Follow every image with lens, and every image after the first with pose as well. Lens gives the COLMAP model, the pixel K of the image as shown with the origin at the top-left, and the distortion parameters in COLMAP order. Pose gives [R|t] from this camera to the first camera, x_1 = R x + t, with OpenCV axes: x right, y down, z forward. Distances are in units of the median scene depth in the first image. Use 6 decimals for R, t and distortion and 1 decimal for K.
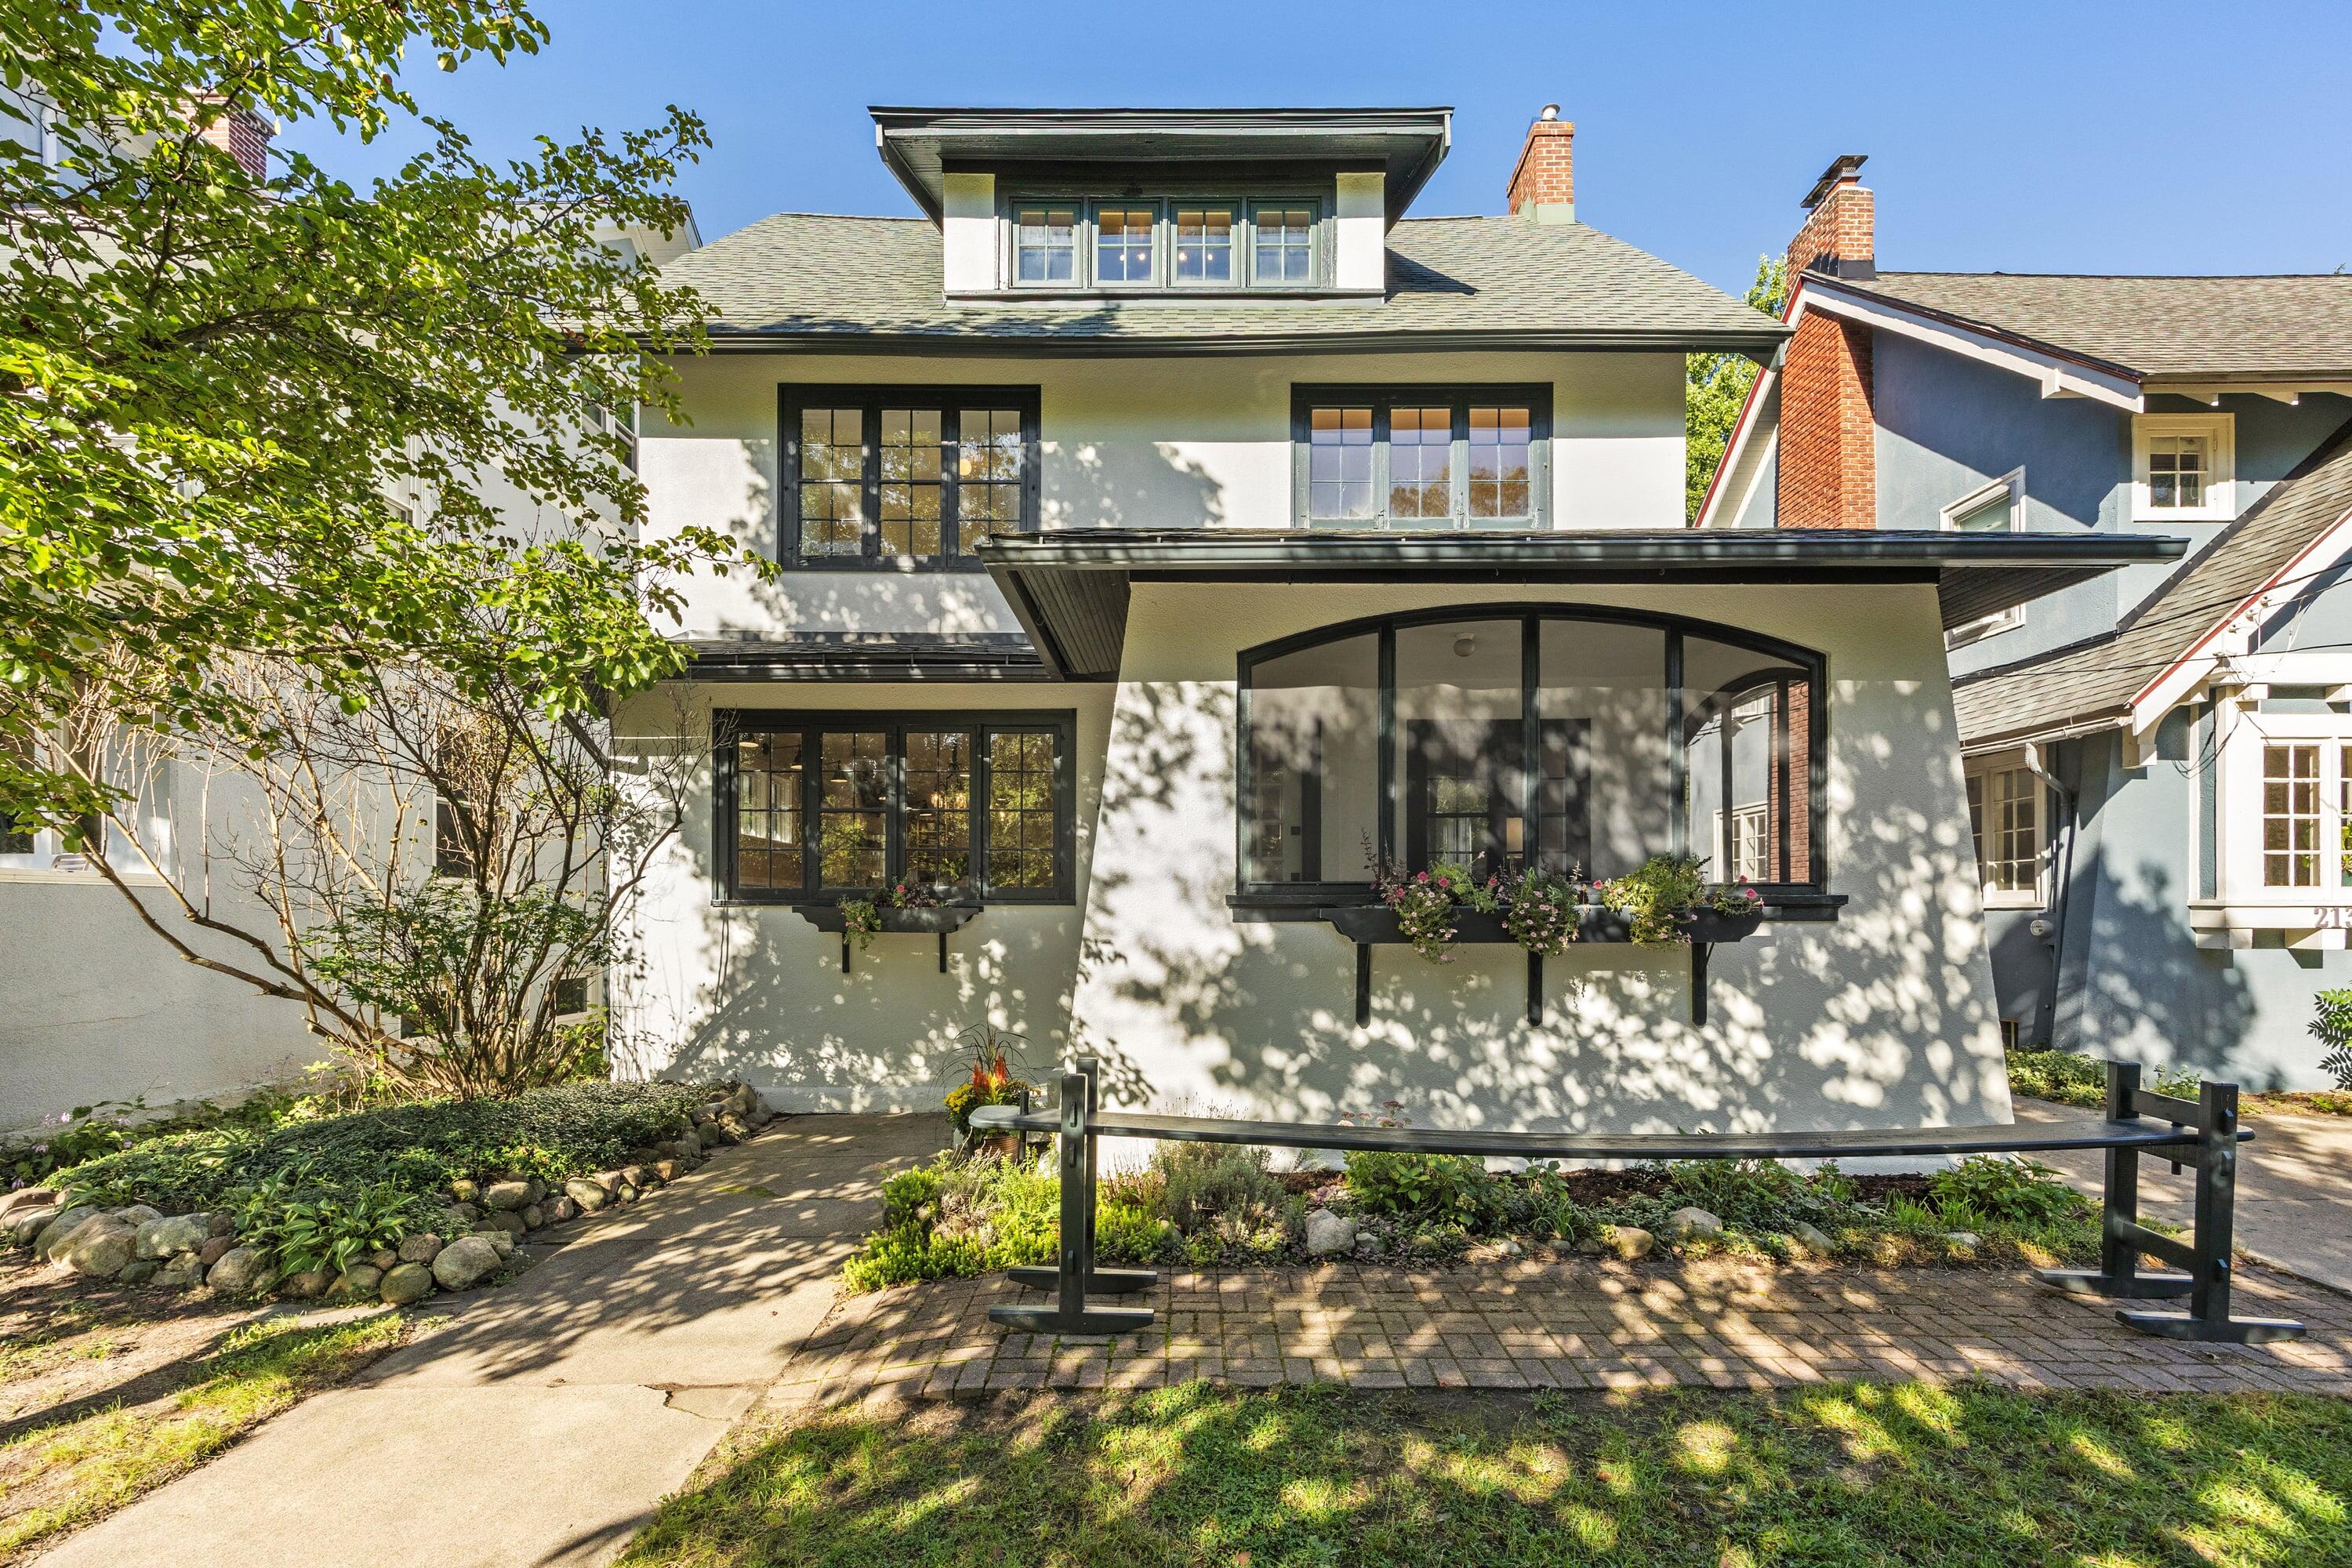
lens RADIAL K [[1030.2, 0, 1178.0], [0, 1030.2, 916.9], [0, 0, 1]] dist [-0.000793, 0.000159]
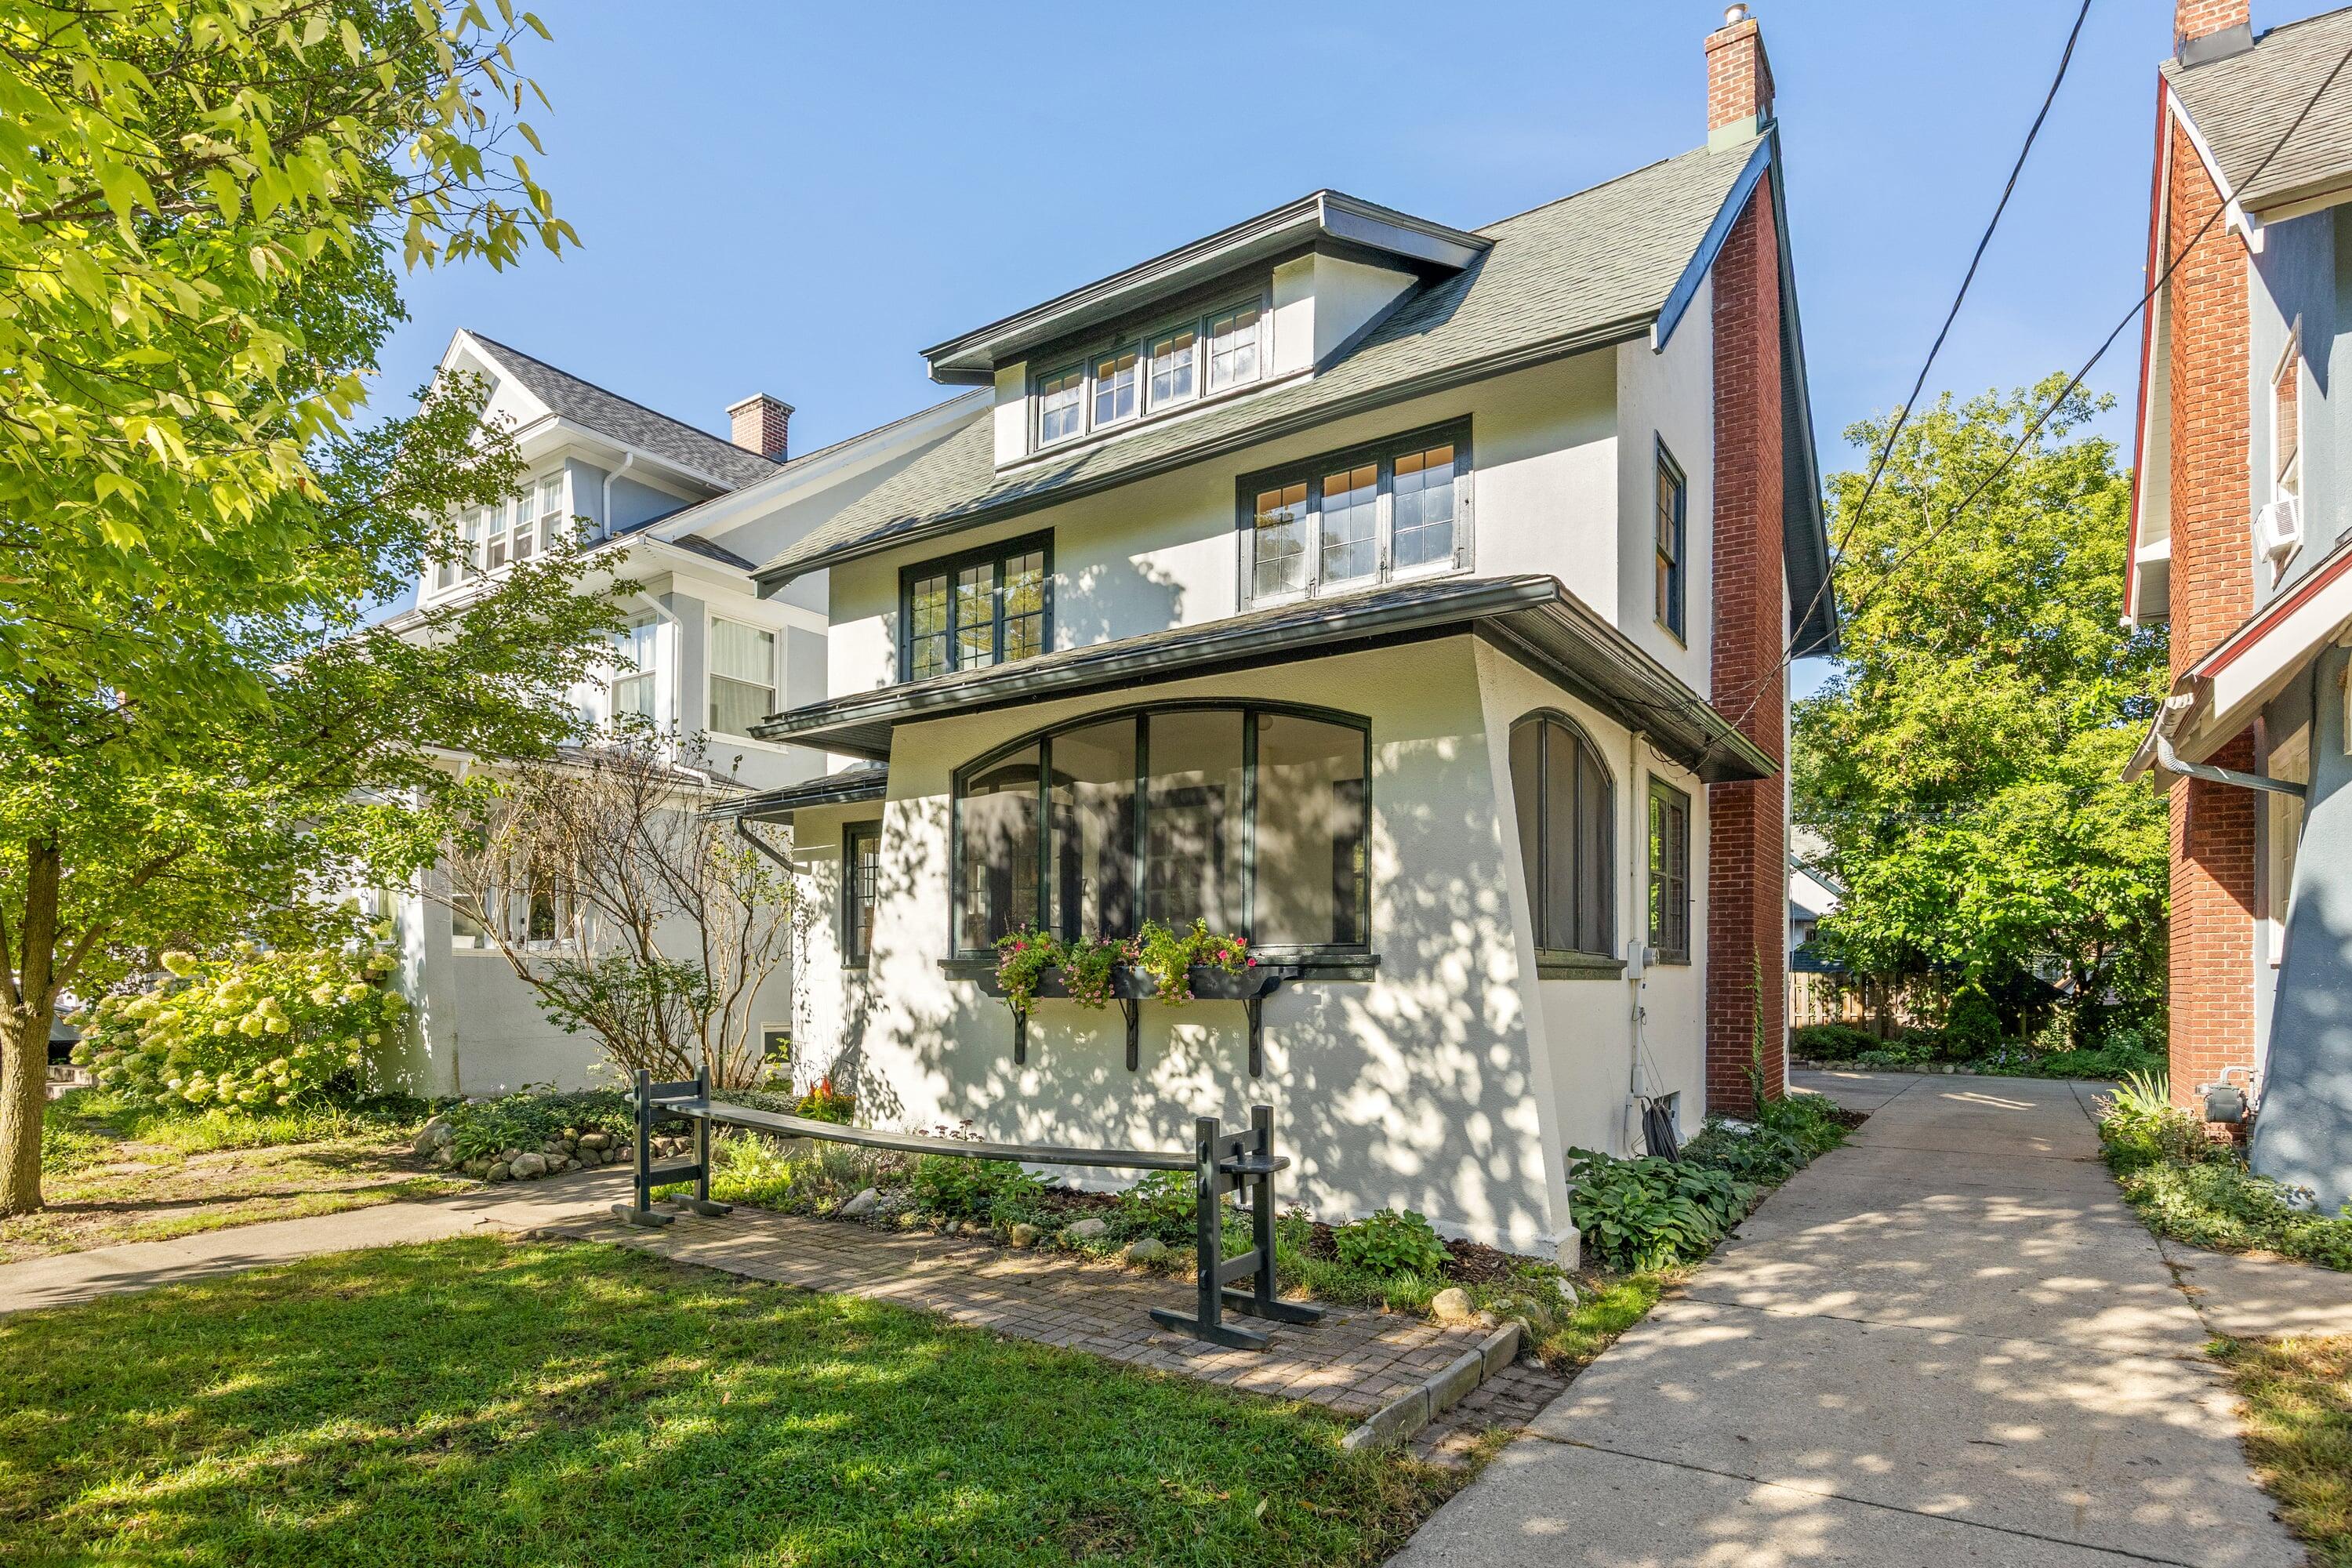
lens RADIAL K [[1208.9, 0, 1176.8], [0, 1208.9, 972.7], [0, 0, 1]] dist [-0.016707, -0.000077]
pose [[0.824532, 0.001201, -0.565814, 1.135266], [-0.001094, 0.999999, 0.000529, -0.011297], [0.565814, 0.000183, 0.824533, -0.086685]]
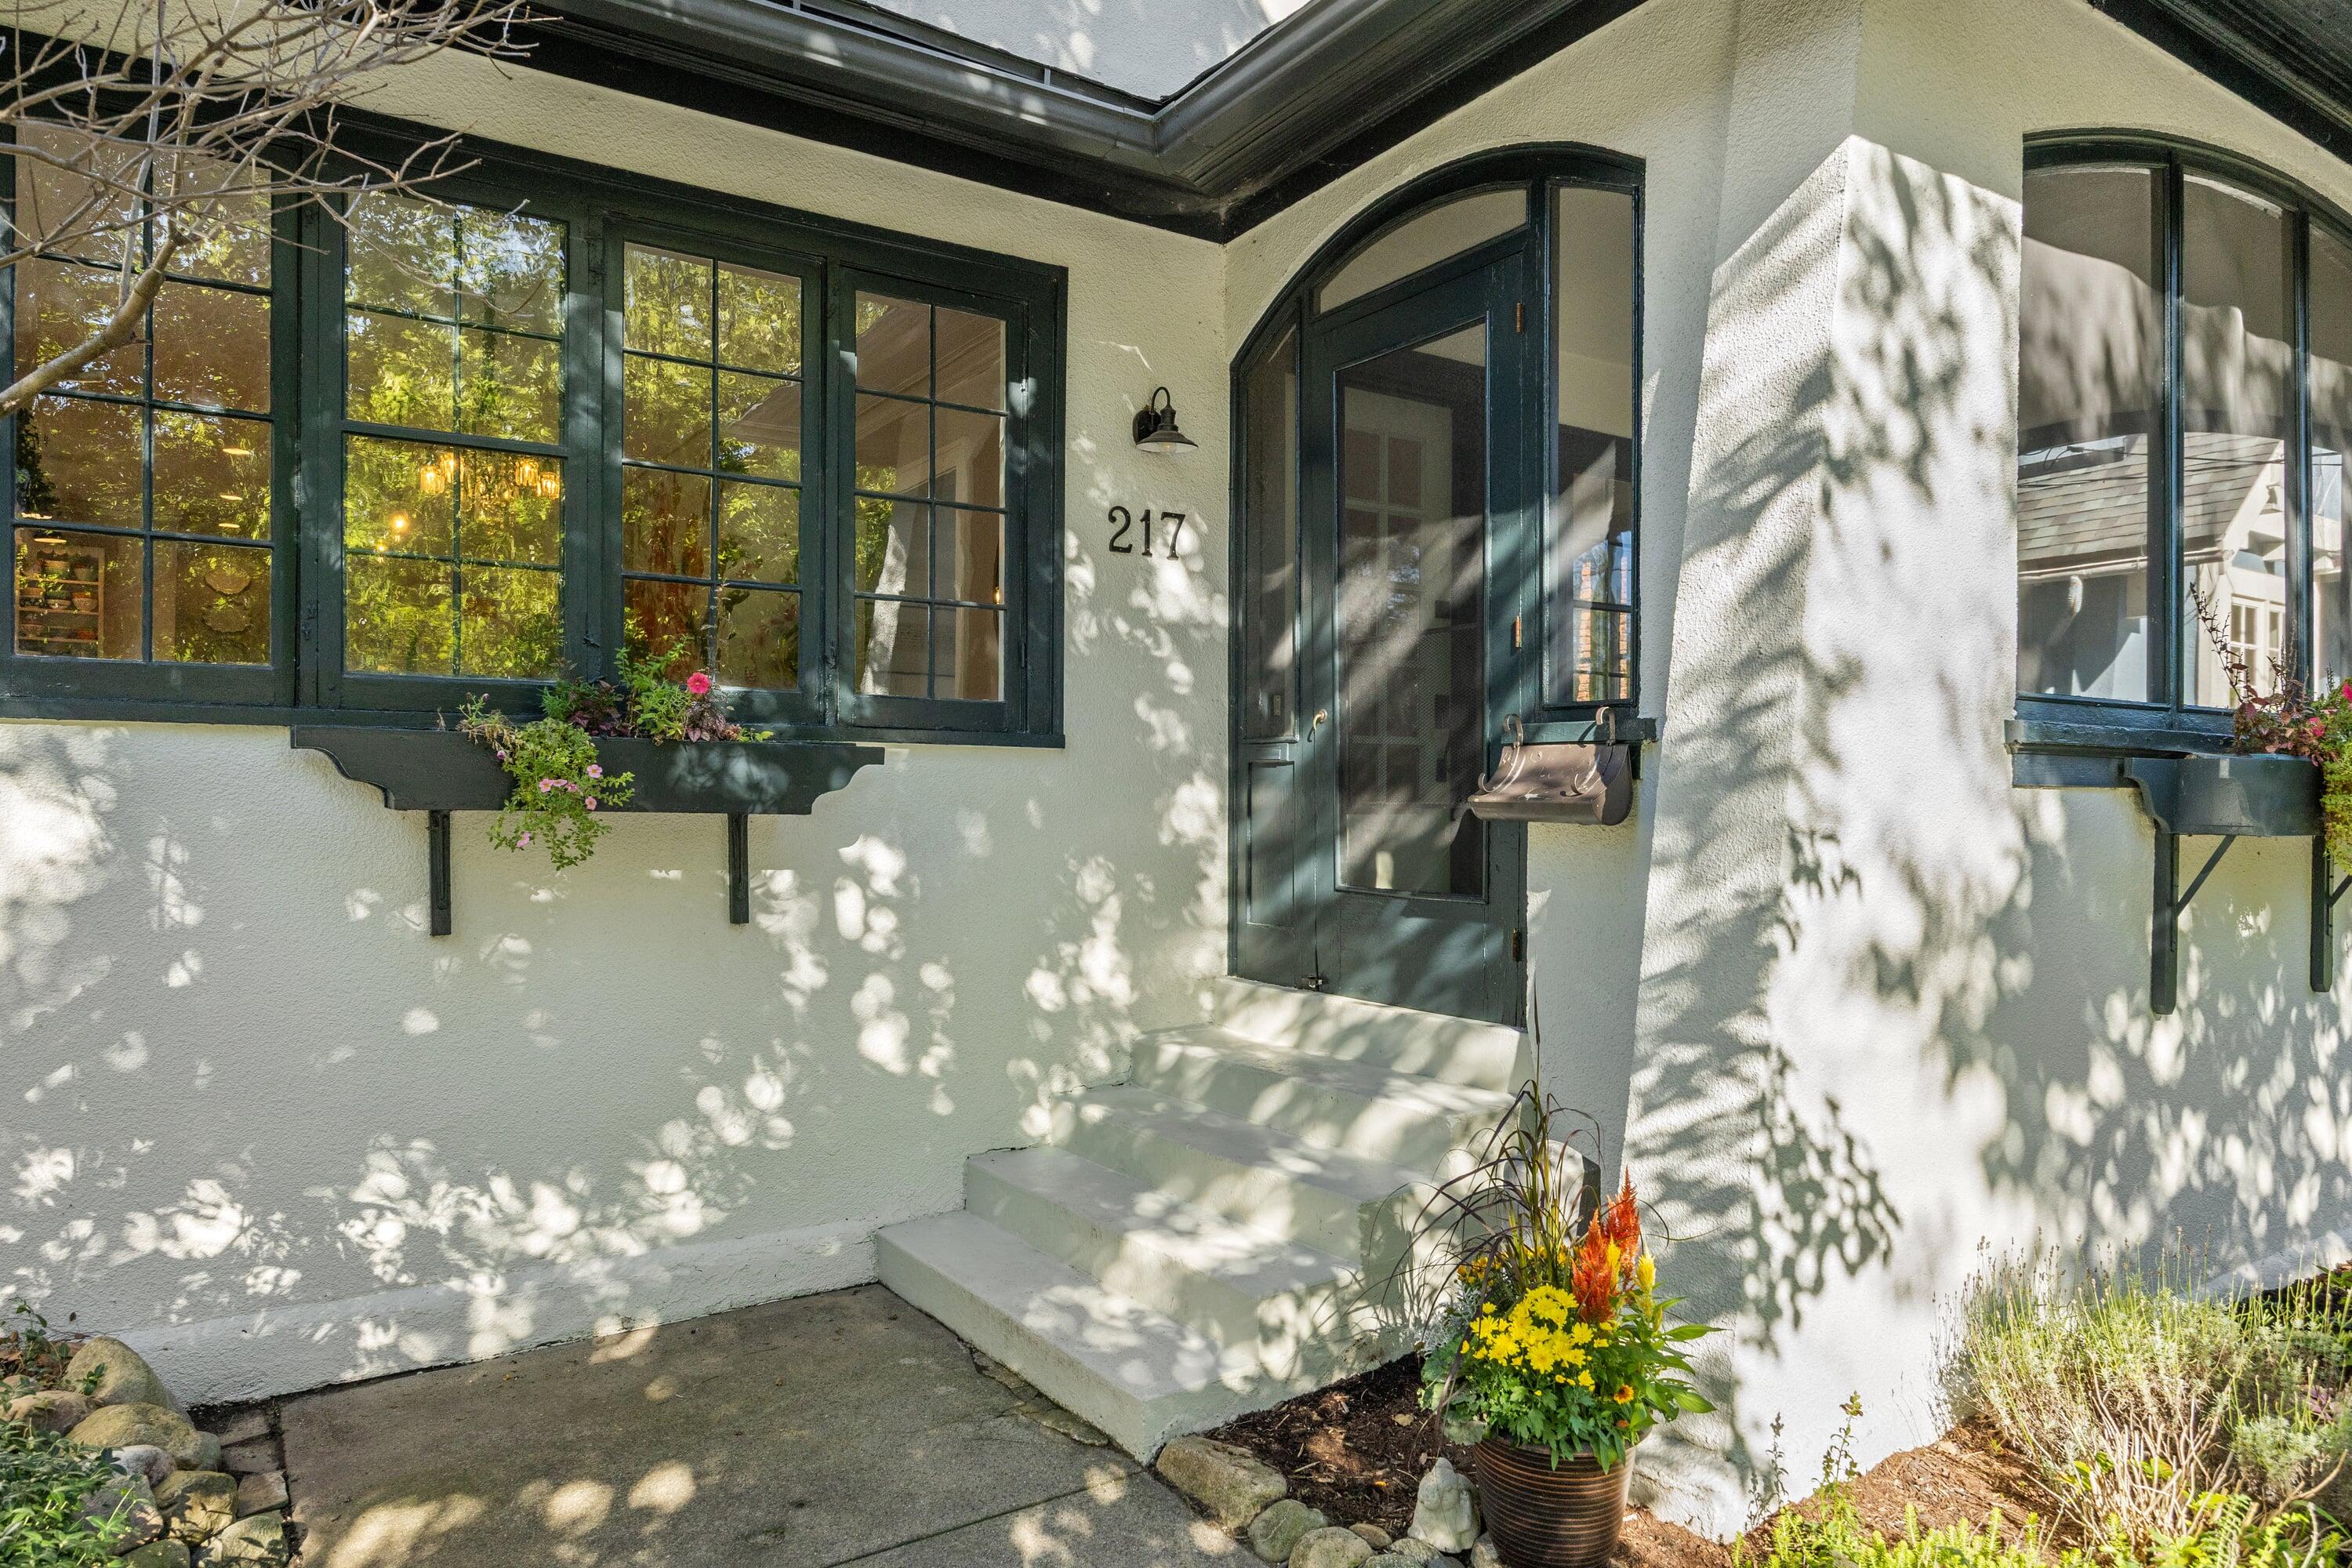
lens RADIAL K [[1528.9, 0, 1177.9], [0, 1528.9, 834.5], [0, 0, 1]] dist [0.003855, 0.001981]
pose [[0.835606, -0.002609, 0.549323, -0.561377], [-0.008311, 0.999814, 0.017390, 0.014526], [-0.549266, -0.019097, 0.835429, 0.660553]]
